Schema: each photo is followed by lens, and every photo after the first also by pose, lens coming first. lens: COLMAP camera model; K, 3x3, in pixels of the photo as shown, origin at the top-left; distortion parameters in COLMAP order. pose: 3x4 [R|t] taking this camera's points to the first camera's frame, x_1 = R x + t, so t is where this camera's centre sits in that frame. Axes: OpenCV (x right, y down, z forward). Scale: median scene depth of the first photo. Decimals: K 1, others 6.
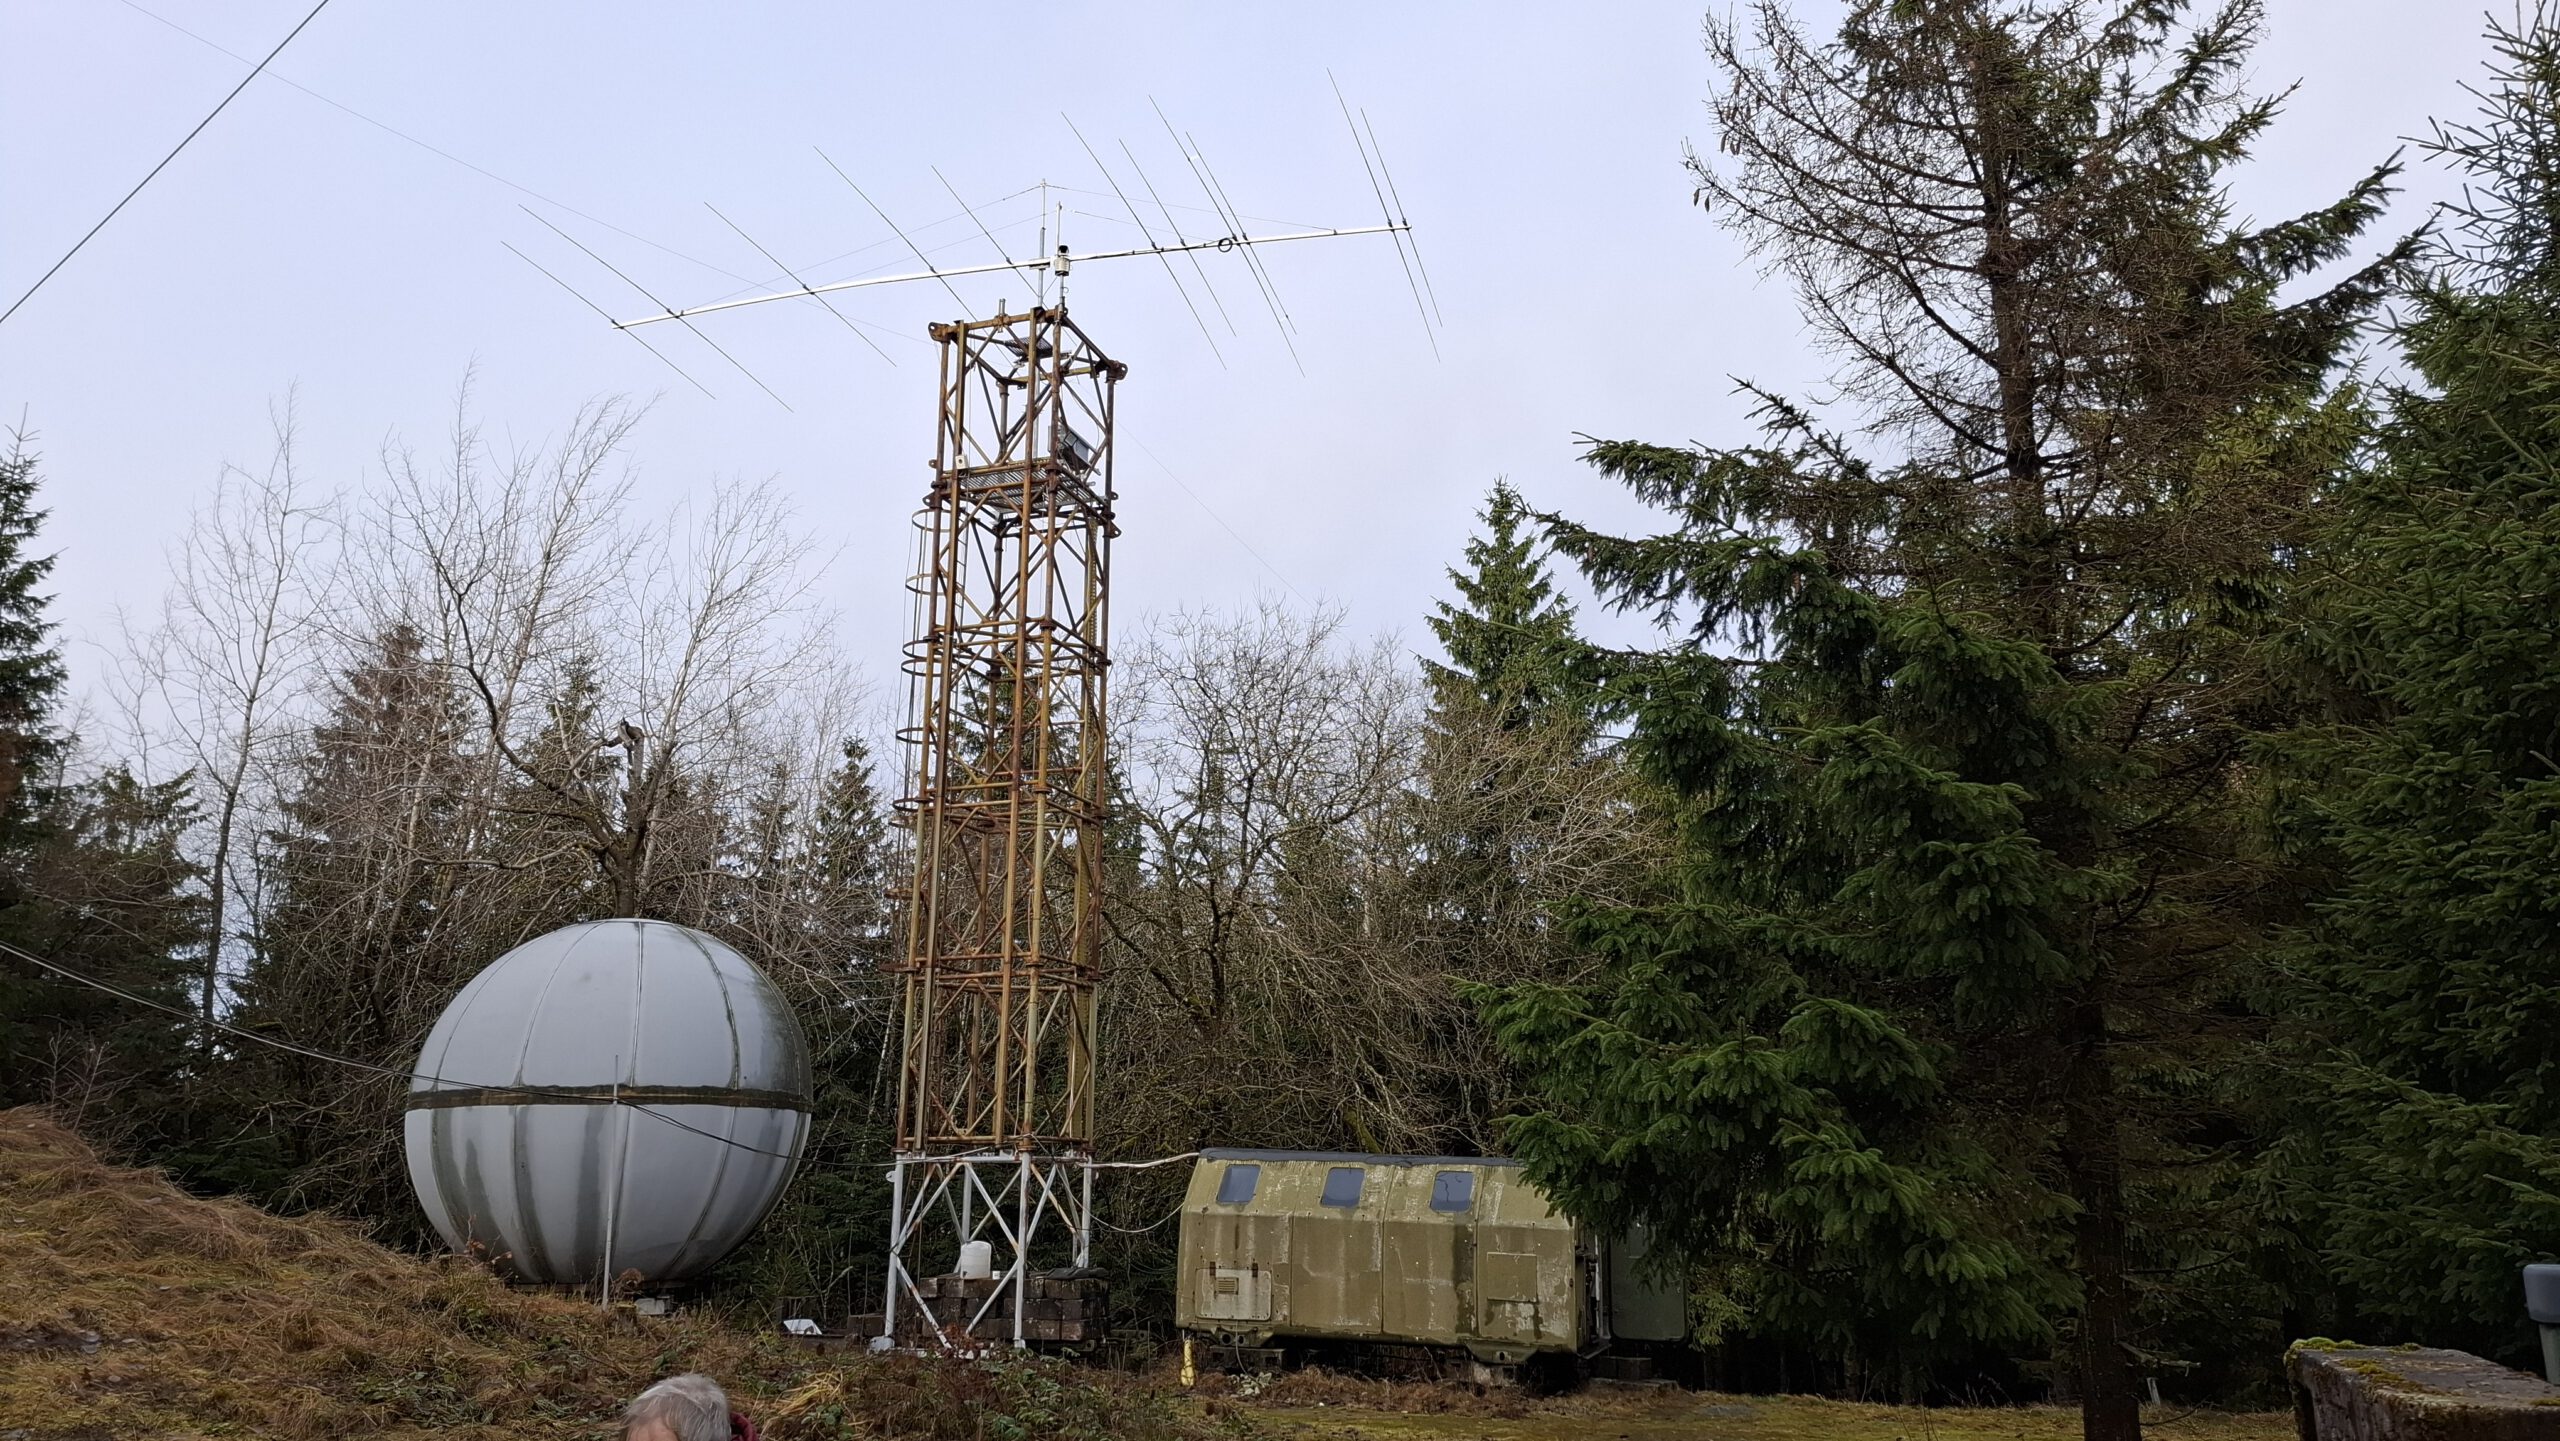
lens RADIAL K [[1771.3, 0, 1265.2], [0, 1771.3, 713.8], [0, 0, 1]] dist [0.111447, -0.125182]
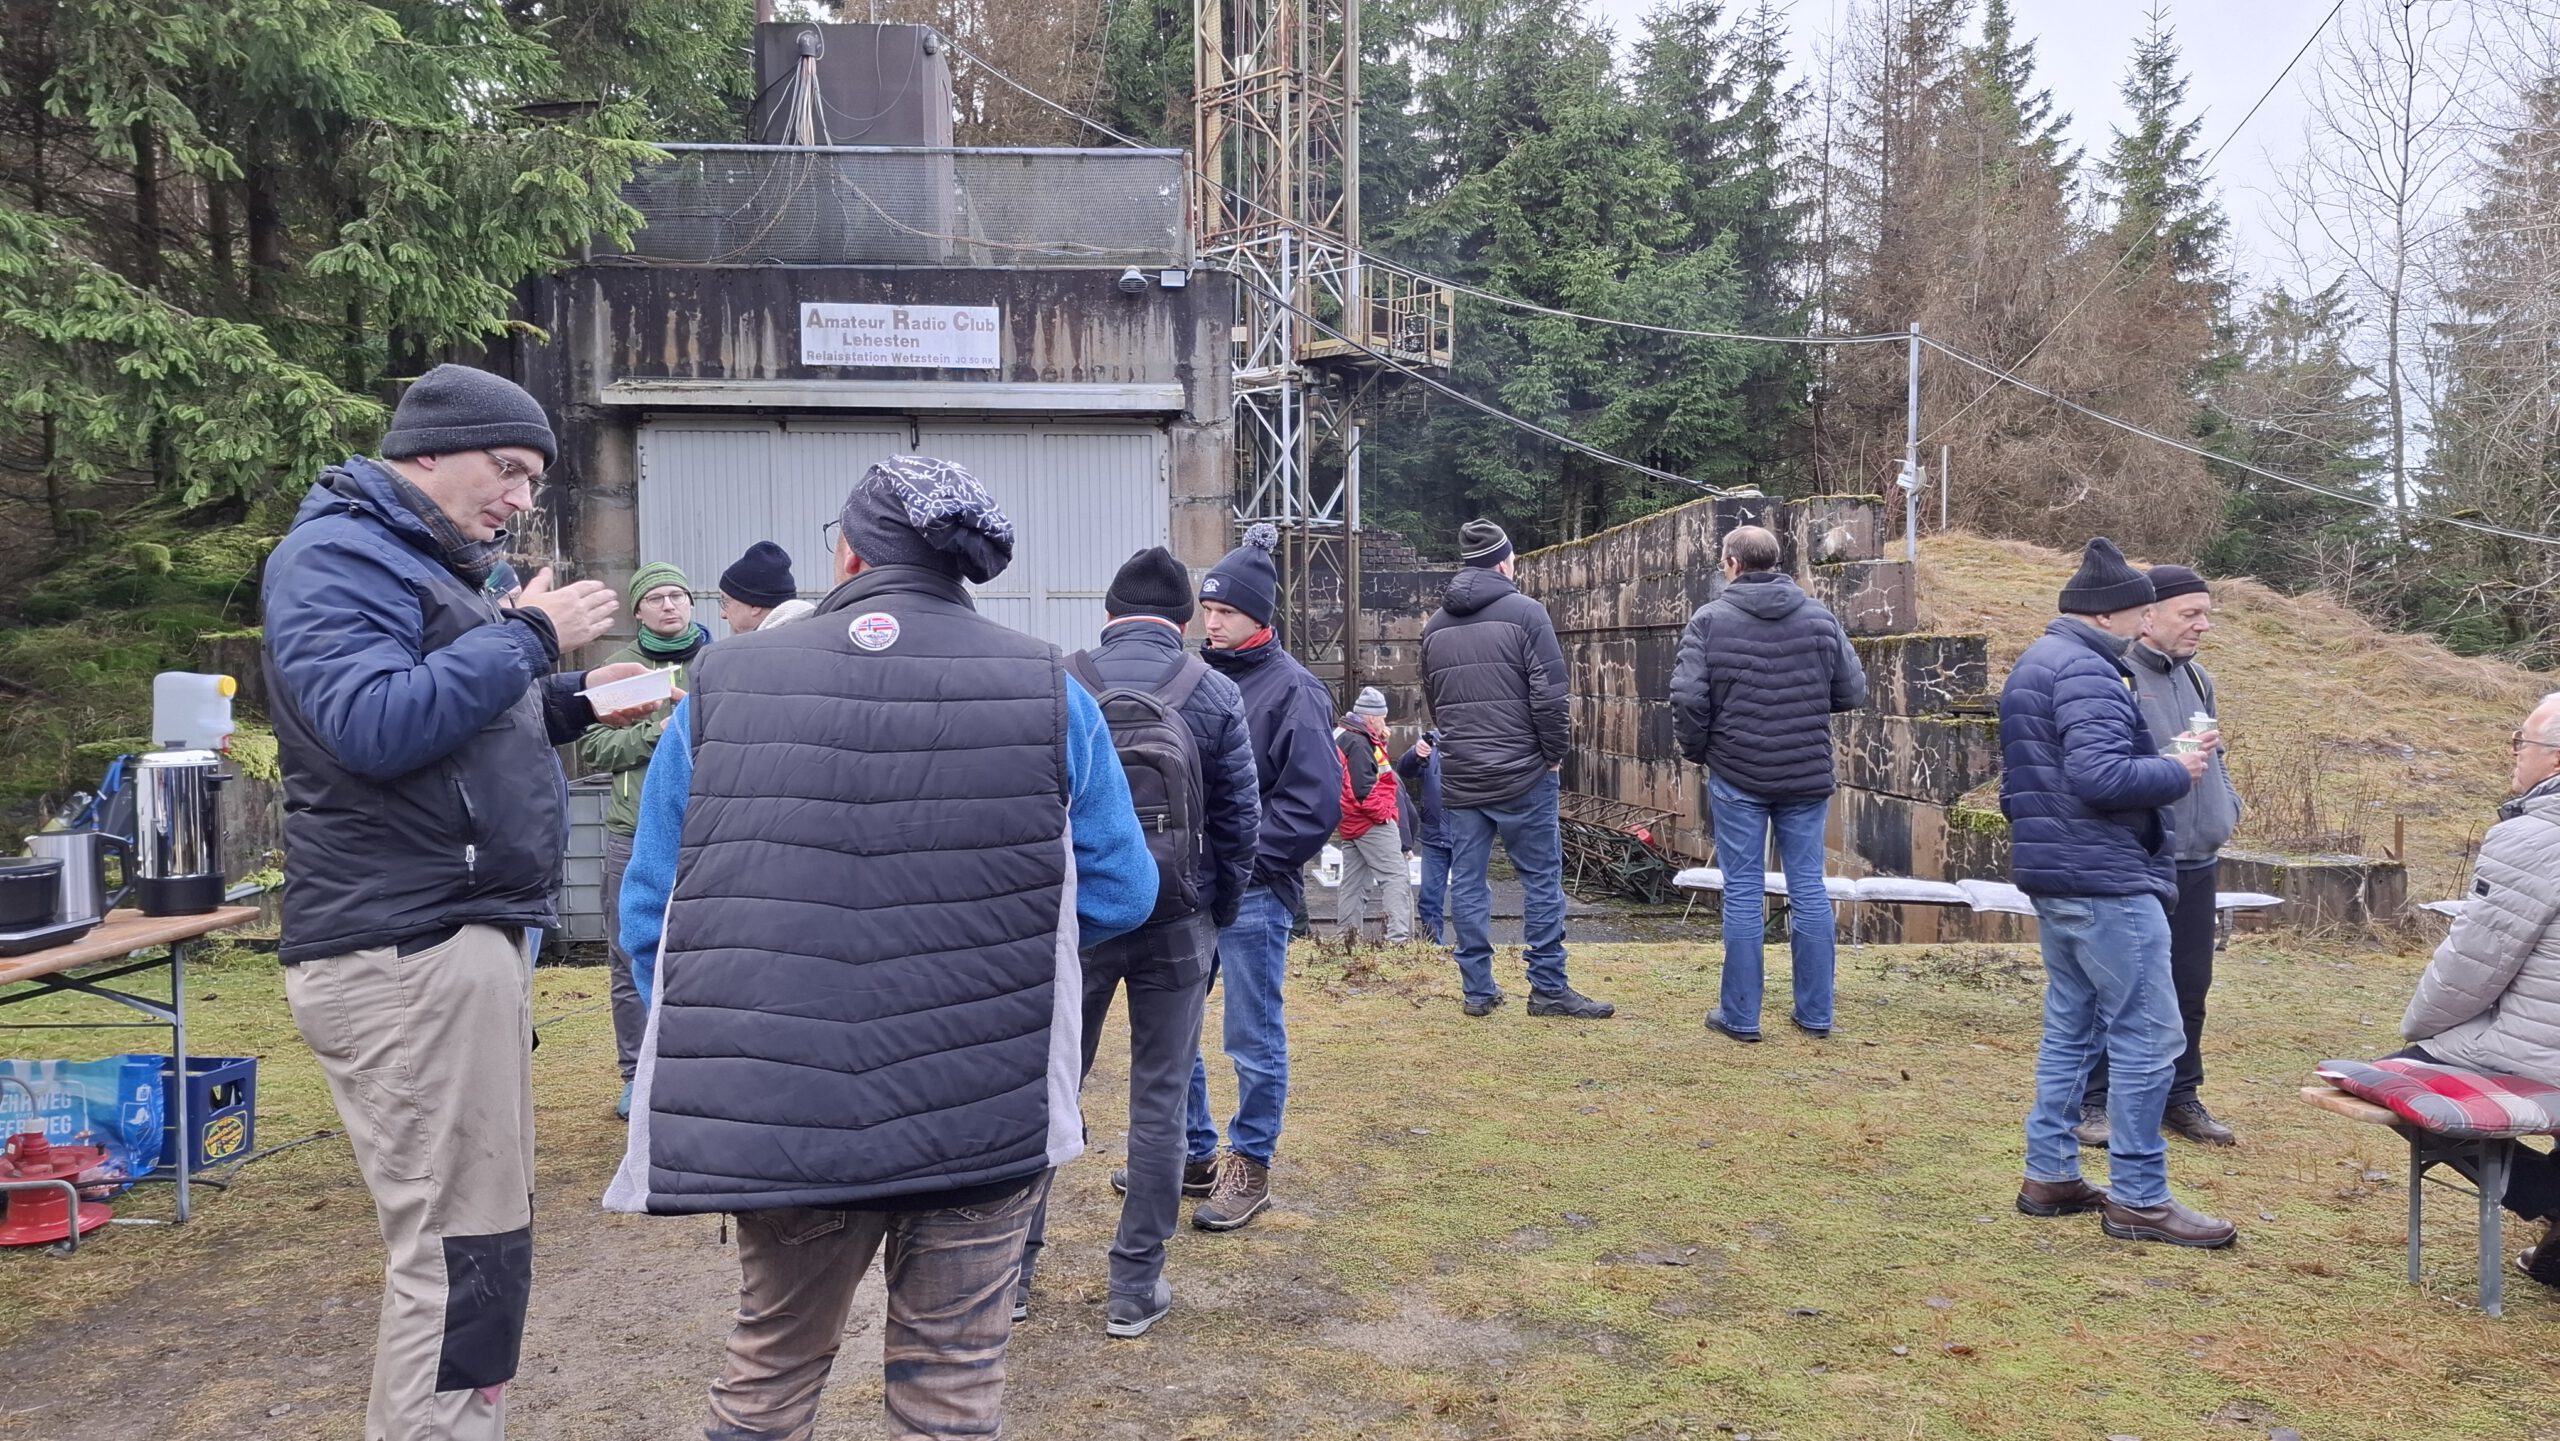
lens RADIAL K [[1771.3, 0, 1265.4], [0, 1771.3, 718.2], [0, 0, 1]] dist [0.111447, -0.125182]
pose [[0.477433, 0.012753, -0.878576, 0.059235], [0.231564, 0.962721, 0.139810, -0.028925], [0.847606, -0.270196, 0.456681, -0.136938]]
